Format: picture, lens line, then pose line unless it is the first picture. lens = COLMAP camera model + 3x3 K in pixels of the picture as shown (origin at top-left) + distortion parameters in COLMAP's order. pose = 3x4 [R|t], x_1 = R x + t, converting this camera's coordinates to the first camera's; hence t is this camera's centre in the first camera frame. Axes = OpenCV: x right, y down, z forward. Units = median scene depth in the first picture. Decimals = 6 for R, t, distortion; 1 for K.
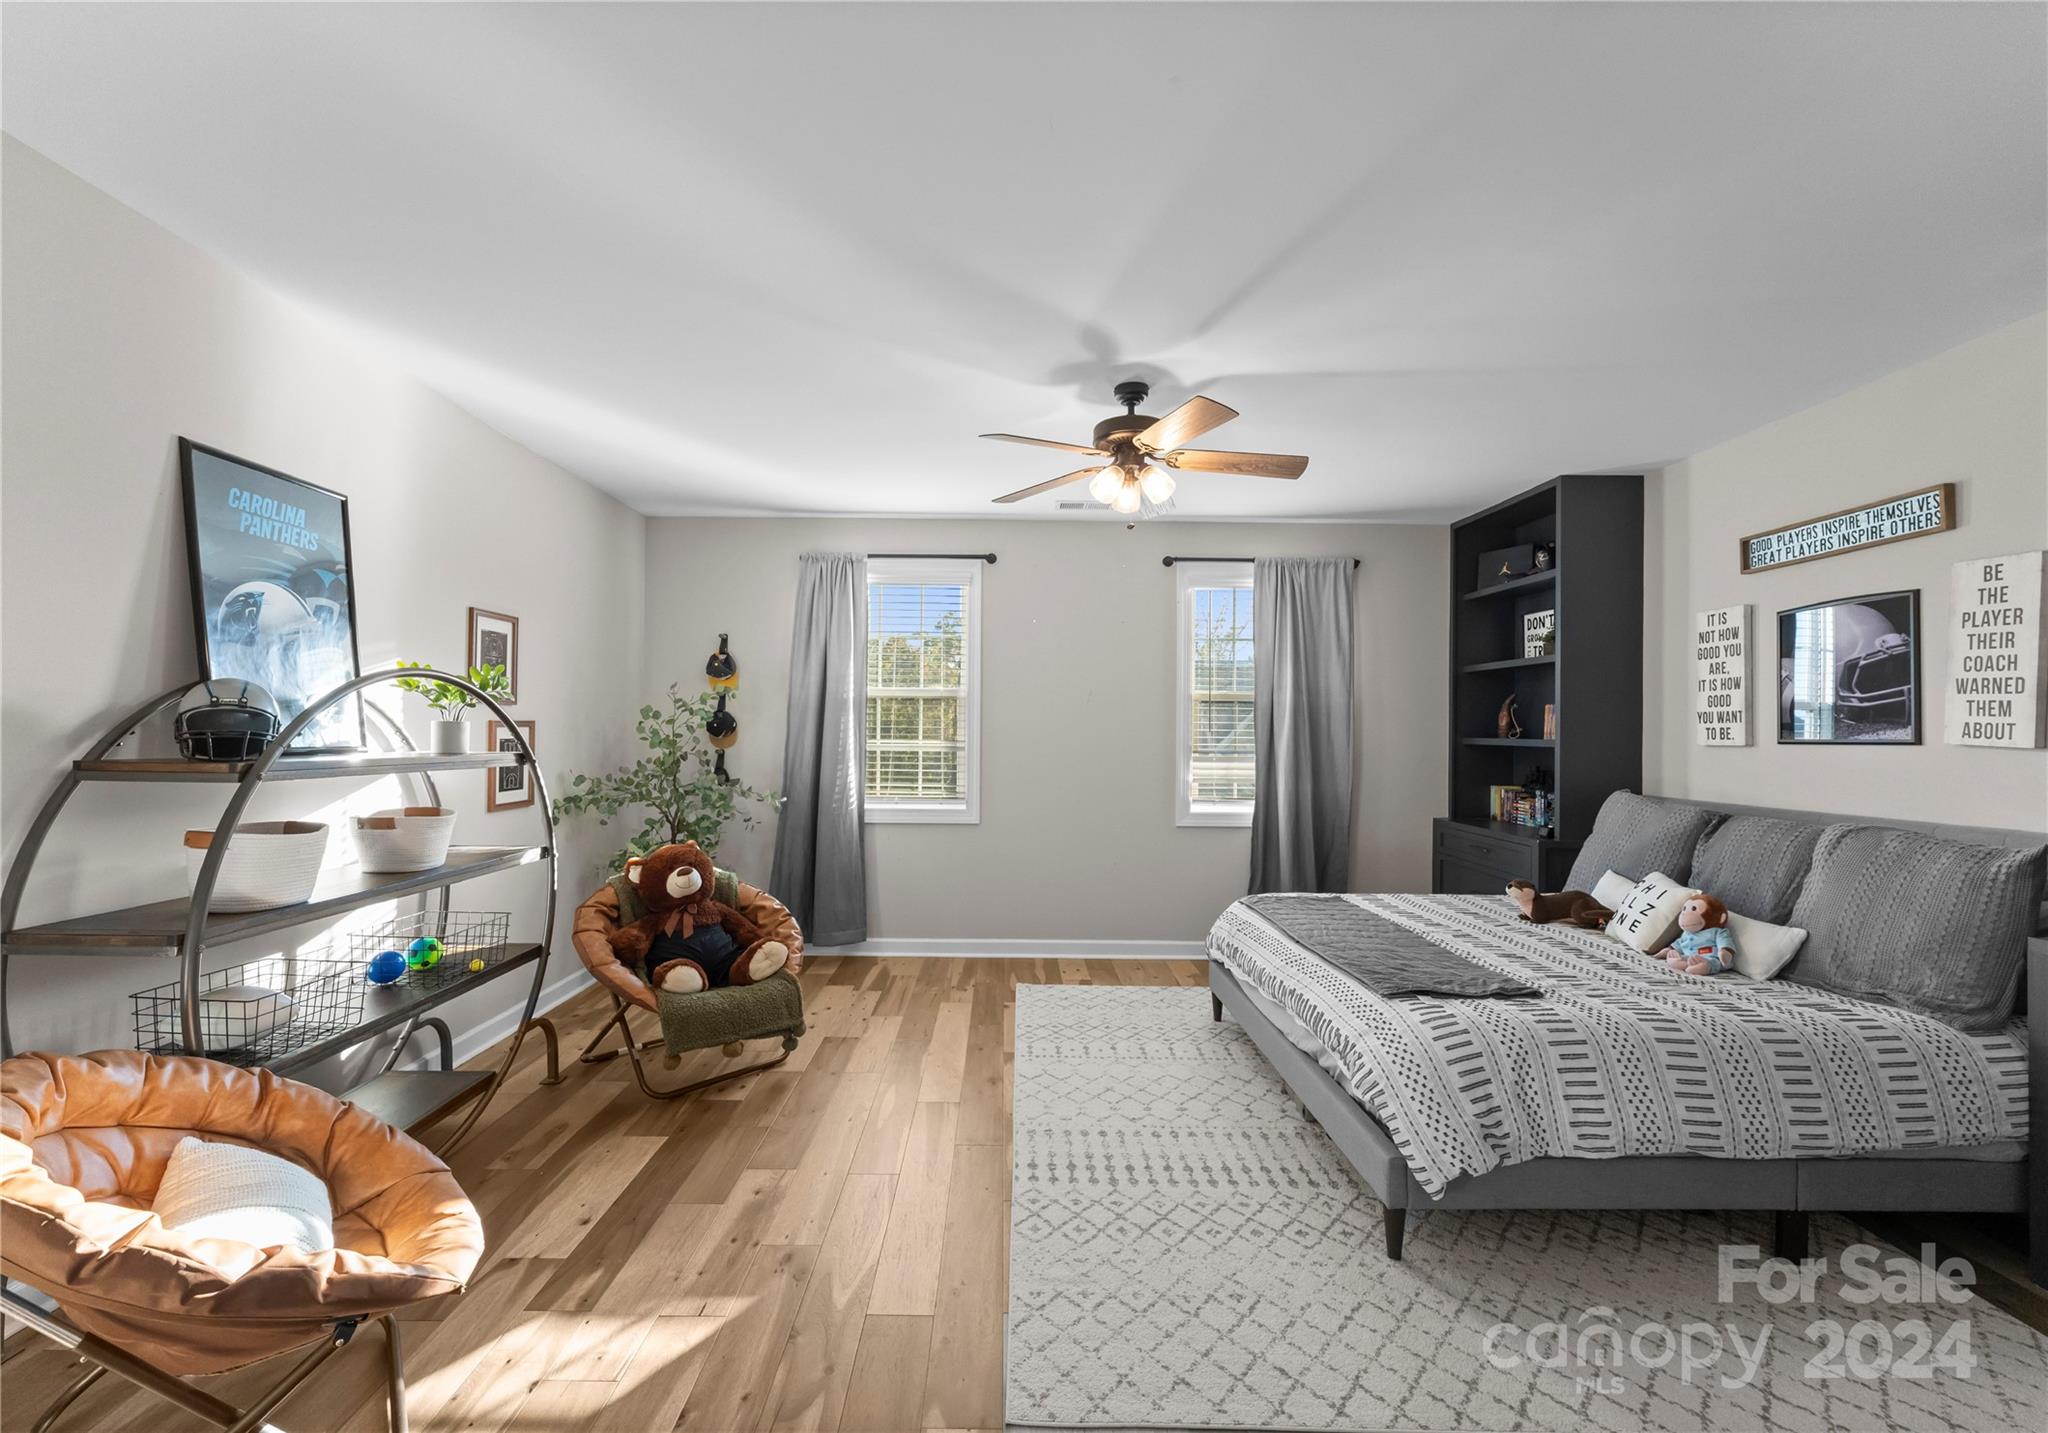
lens RADIAL K [[860.0, 0, 987.5], [0, 860.0, 715.6], [0, 0, 1]] dist [-0.001173, -0.000394]
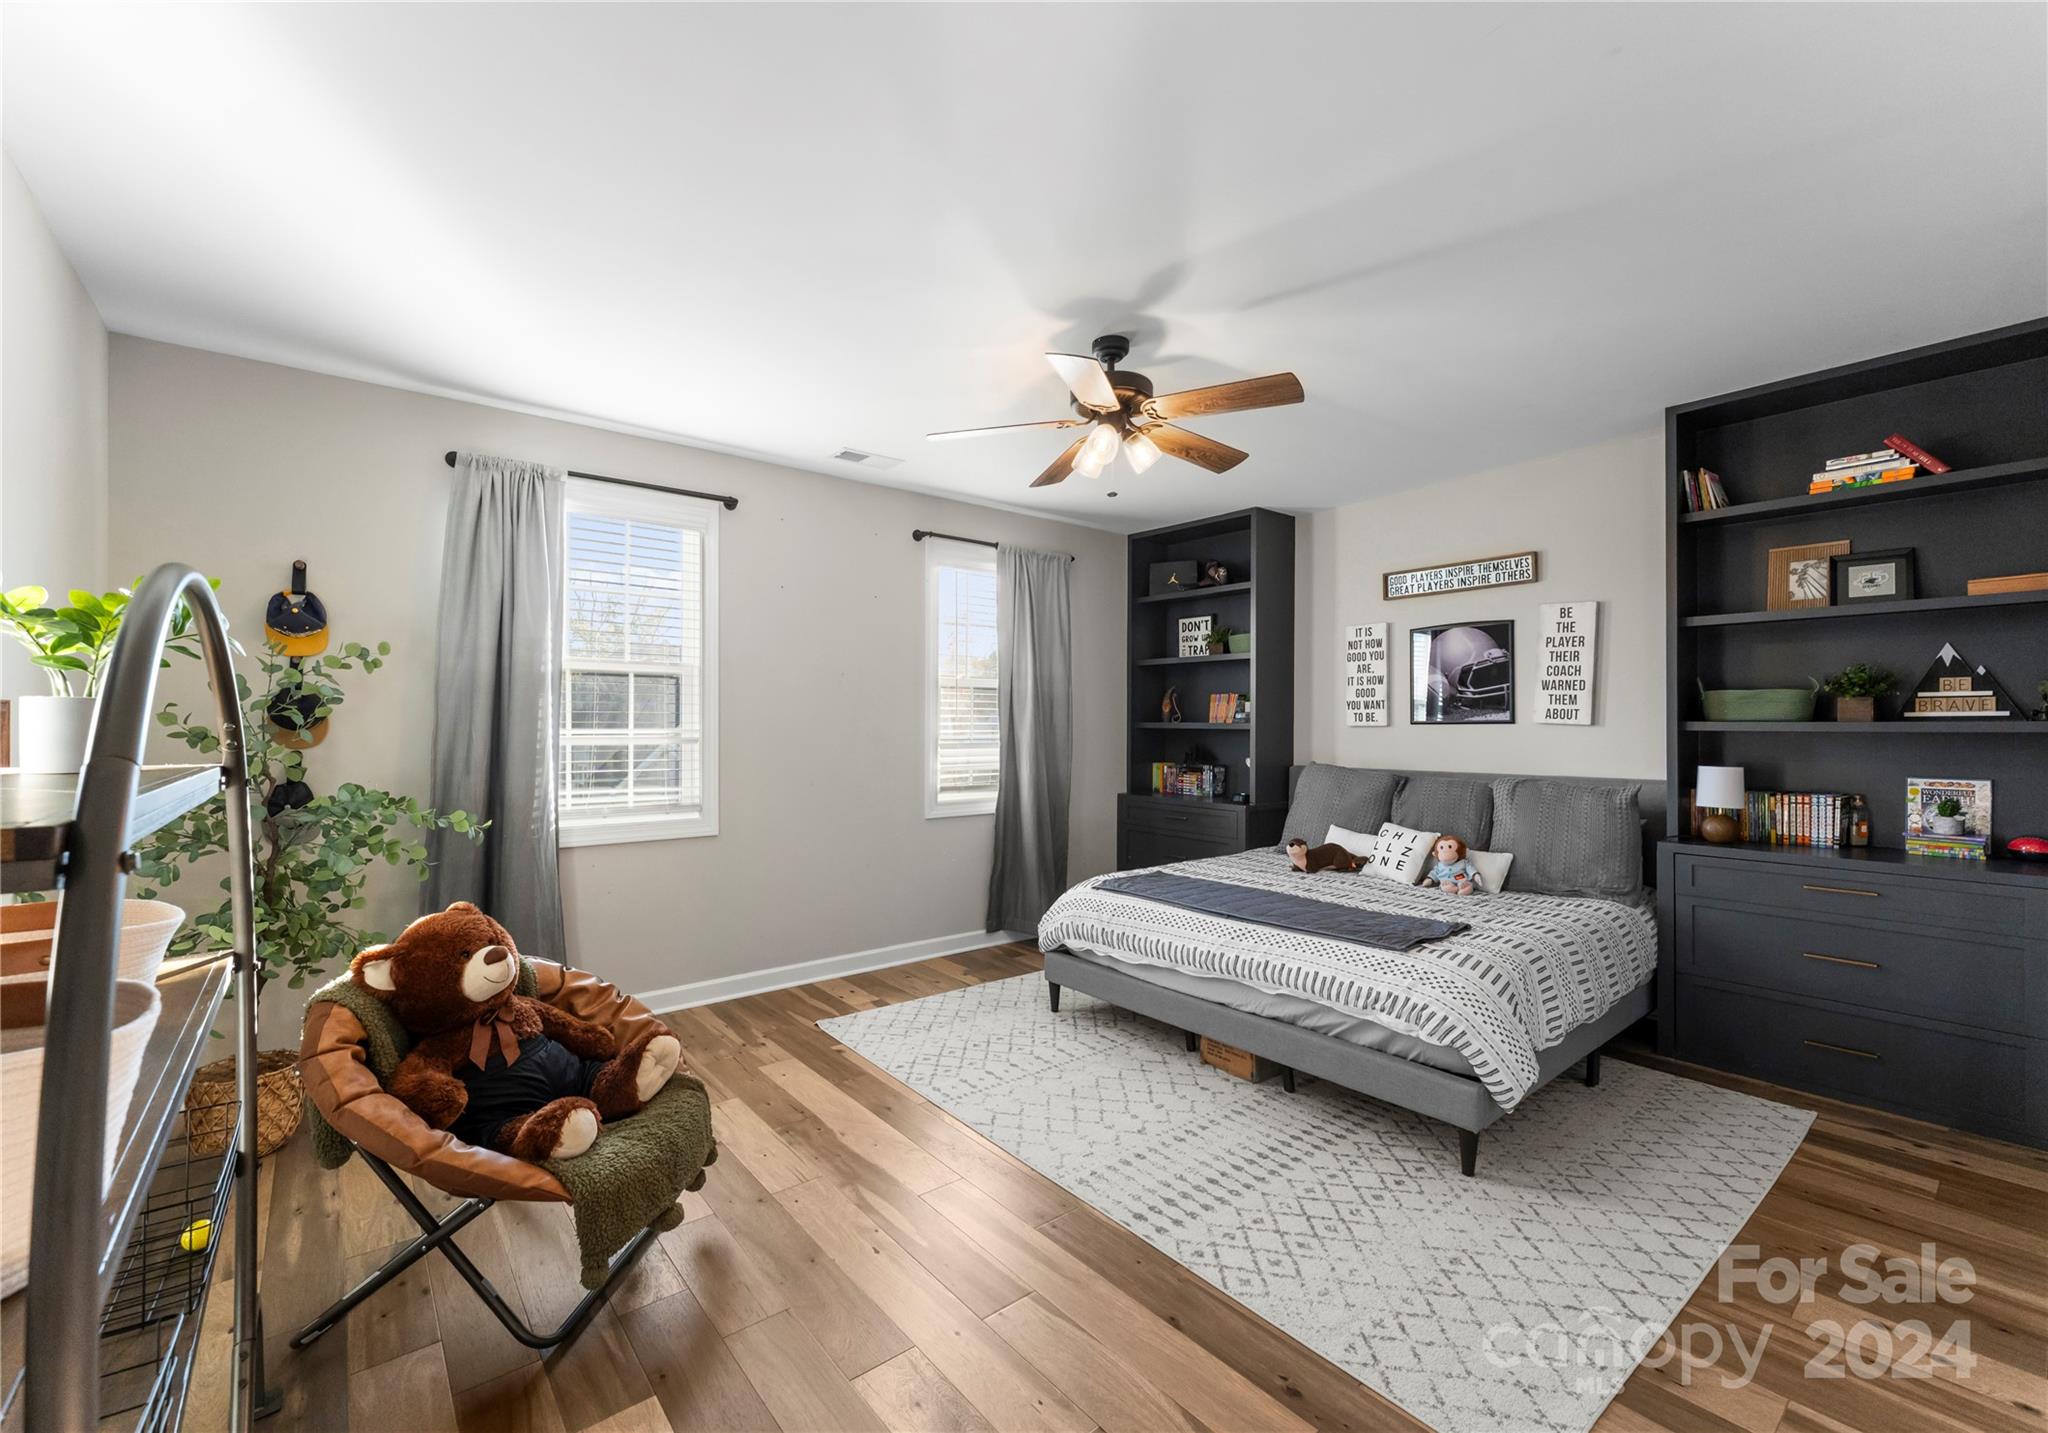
lens RADIAL K [[860.0, 0, 1020.1], [0, 860.0, 715.8], [0, 0, 1]] dist [-0.001173, -0.000394]
pose [[0.777313, -0.002543, 0.629108, -0.416988], [-0.006338, 0.999909, 0.011874, 0.006303], [-0.629082, -0.013217, 0.777227, 0.291902]]
